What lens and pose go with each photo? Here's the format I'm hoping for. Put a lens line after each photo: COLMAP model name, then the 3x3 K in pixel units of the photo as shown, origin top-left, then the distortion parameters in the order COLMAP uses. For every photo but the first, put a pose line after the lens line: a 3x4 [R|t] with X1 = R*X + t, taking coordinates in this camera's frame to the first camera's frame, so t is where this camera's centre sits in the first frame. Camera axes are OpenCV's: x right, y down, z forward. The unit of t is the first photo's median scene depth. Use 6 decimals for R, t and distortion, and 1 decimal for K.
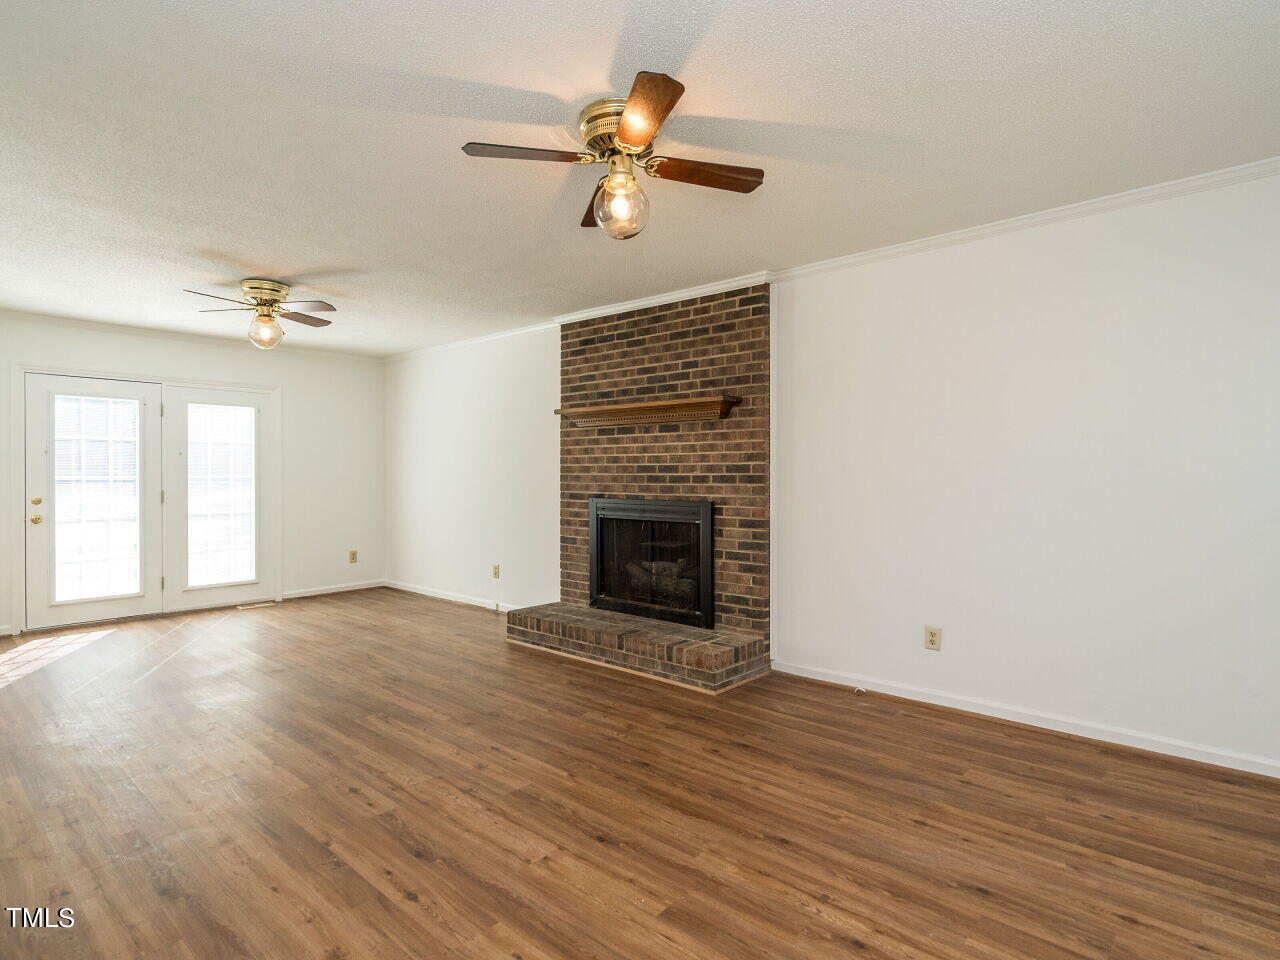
lens RADIAL K [[691.5, 0, 638.9], [0, 691.5, 479.1], [0, 0, 1]] dist [-0.007321, -0.000013]
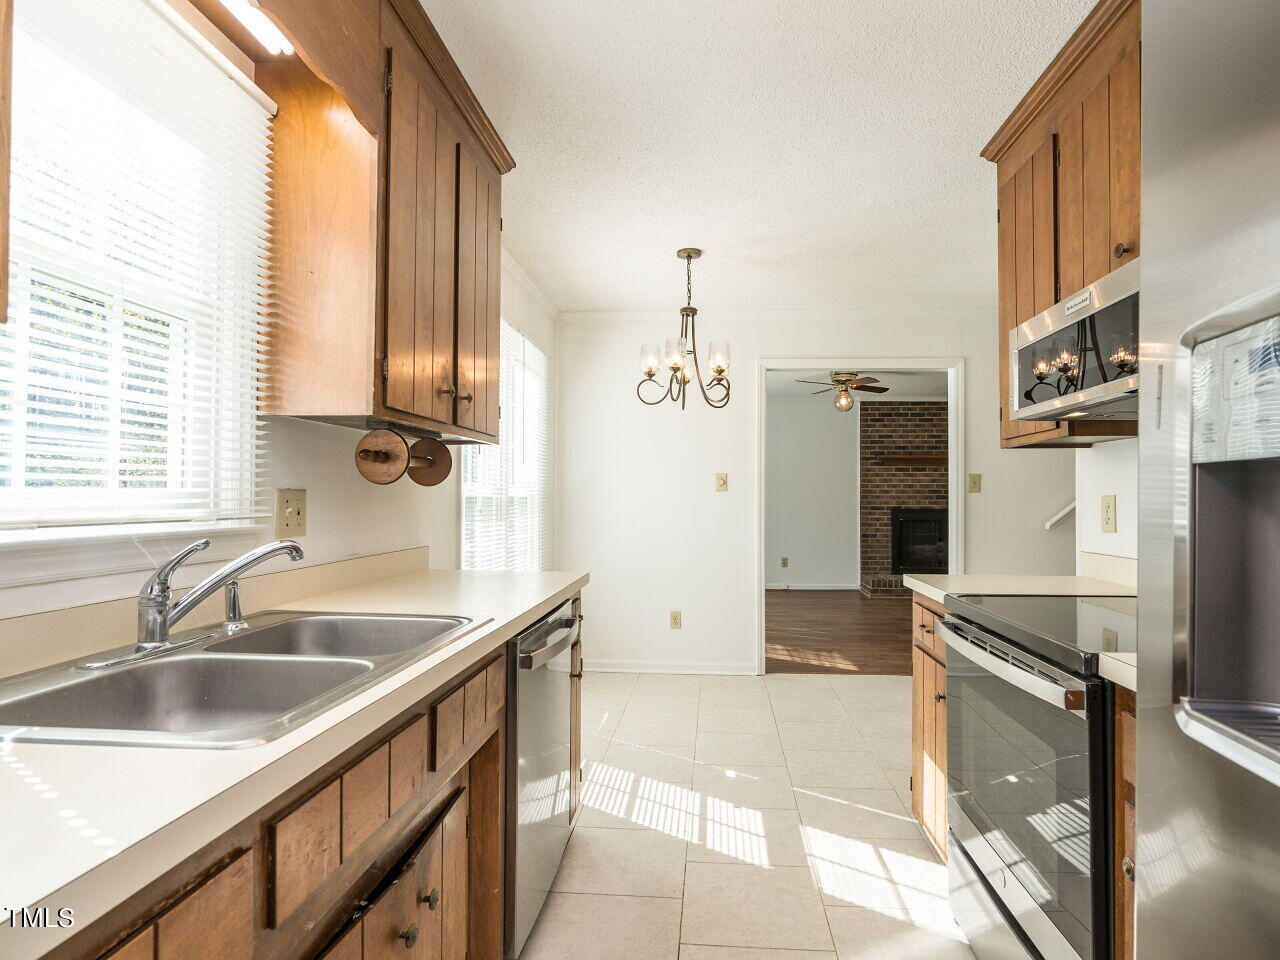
lens RADIAL K [[691.5, 0, 643.1], [0, 691.5, 481.8], [0, 0, 1]] dist [-0.007321, -0.000013]
pose [[0.803251, 0.006214, 0.595608, -1.553538], [0.004248, 0.999860, -0.016160, -0.013905], [-0.595625, 0.015511, 0.803113, 0.019965]]
